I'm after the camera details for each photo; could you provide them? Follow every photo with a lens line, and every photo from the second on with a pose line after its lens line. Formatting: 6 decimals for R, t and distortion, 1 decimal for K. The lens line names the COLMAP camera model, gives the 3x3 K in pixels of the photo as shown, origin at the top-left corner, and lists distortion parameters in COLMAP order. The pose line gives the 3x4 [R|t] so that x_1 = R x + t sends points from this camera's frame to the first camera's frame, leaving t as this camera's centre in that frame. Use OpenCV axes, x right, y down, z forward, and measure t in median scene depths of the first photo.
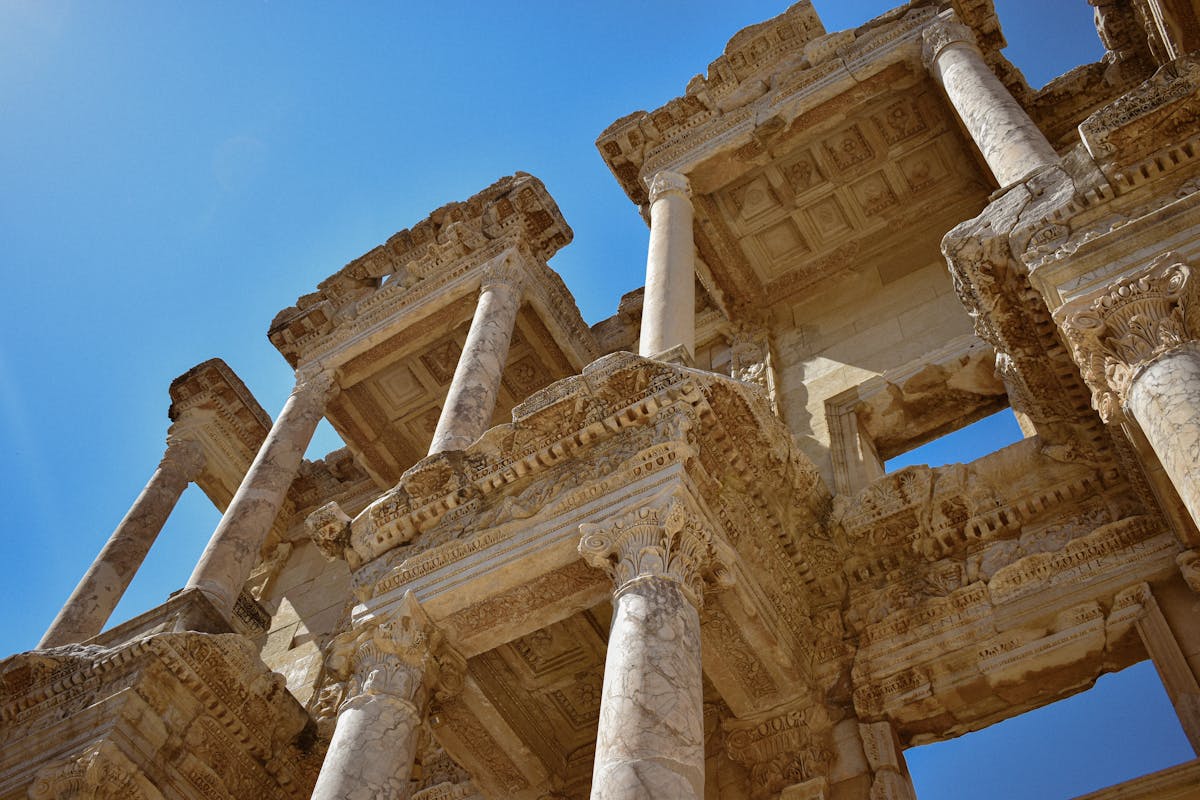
lens RADIAL K [[1252.6, 0, 600.0], [0, 1252.6, 400.0], [0, 0, 1]] dist [-0.015359, -0.012981]
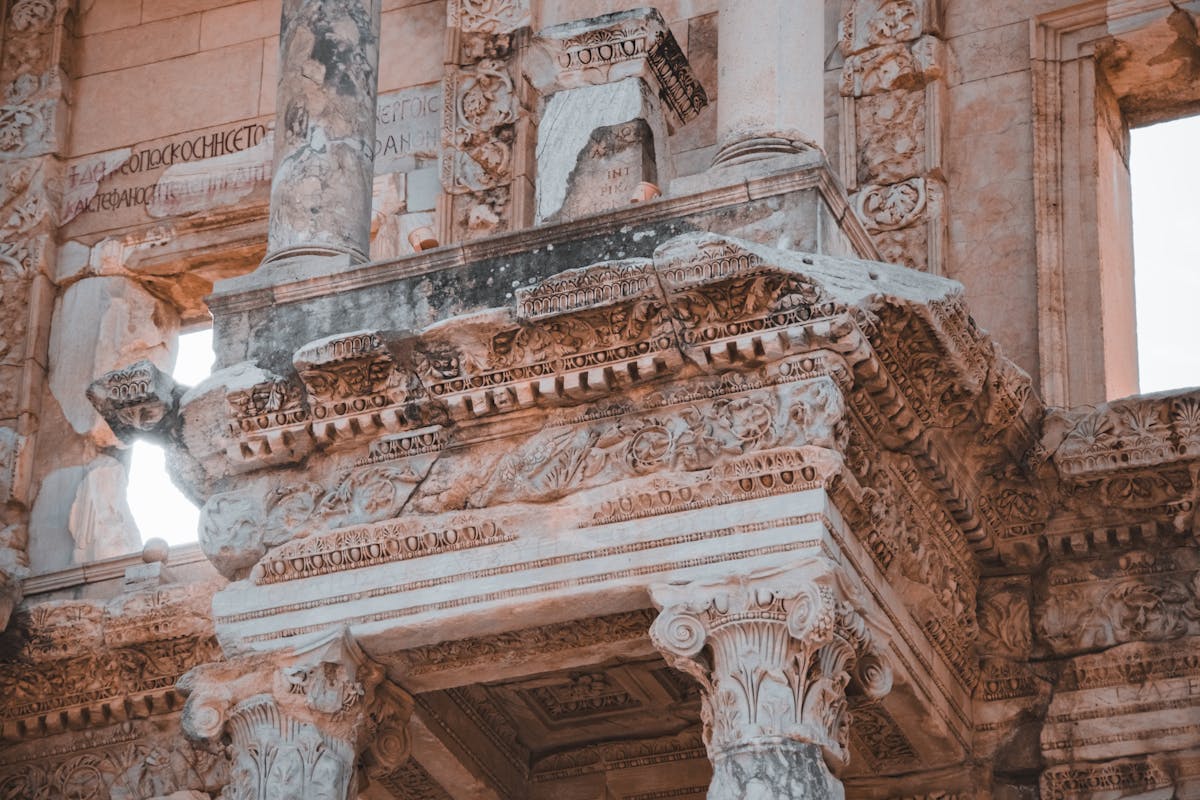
lens RADIAL K [[3477.2, 0, 600.0], [0, 3477.2, 400.0], [0, 0, 1]] dist [1.785537, -11.781537]
pose [[0.987144, 0.037114, 0.155463, -0.278640], [-0.108521, 0.869732, 0.481446, -0.718639], [-0.117342, -0.492128, 0.862578, -0.387668]]
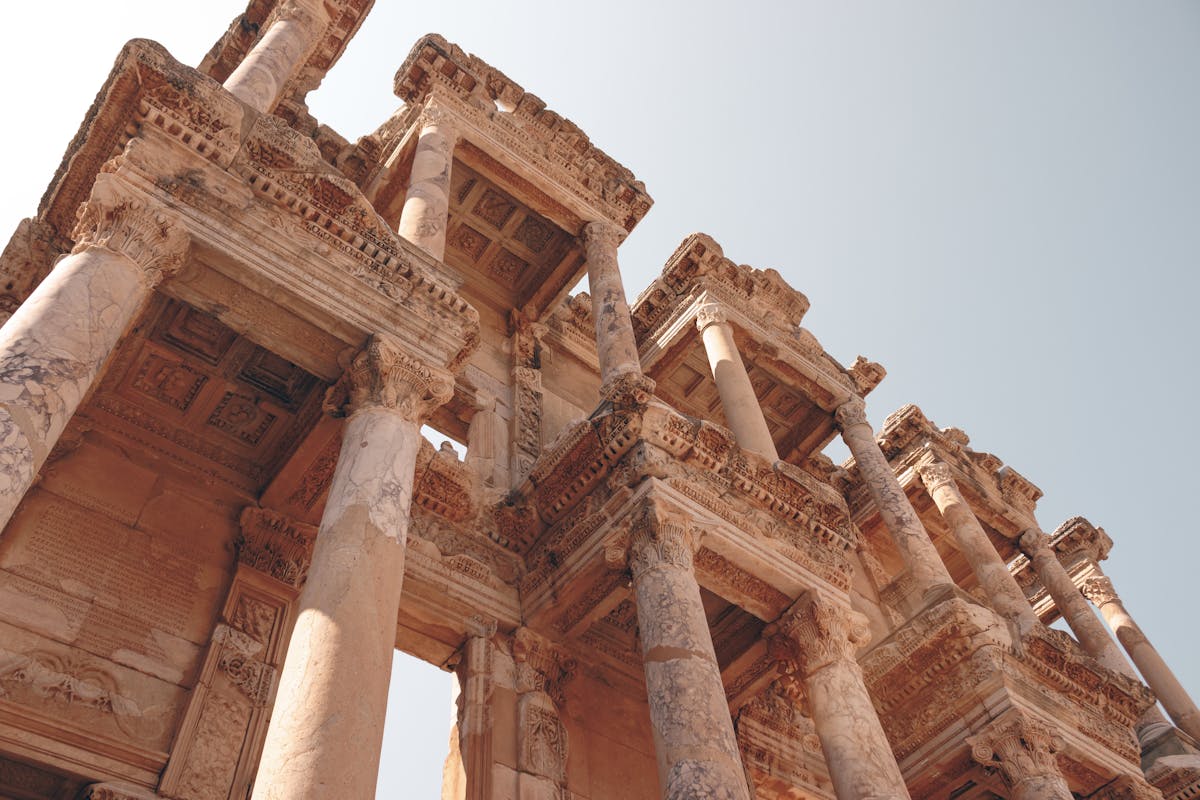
lens RADIAL K [[954.3, 0, 600.0], [0, 954.3, 400.0], [0, 0, 1]] dist [0.011806, 0.002067]
pose [[0.342126, 0.720624, 0.603035, -0.849963], [-0.756063, 0.592187, -0.278716, 0.429184], [-0.557959, -0.360576, 0.747440, 0.340449]]
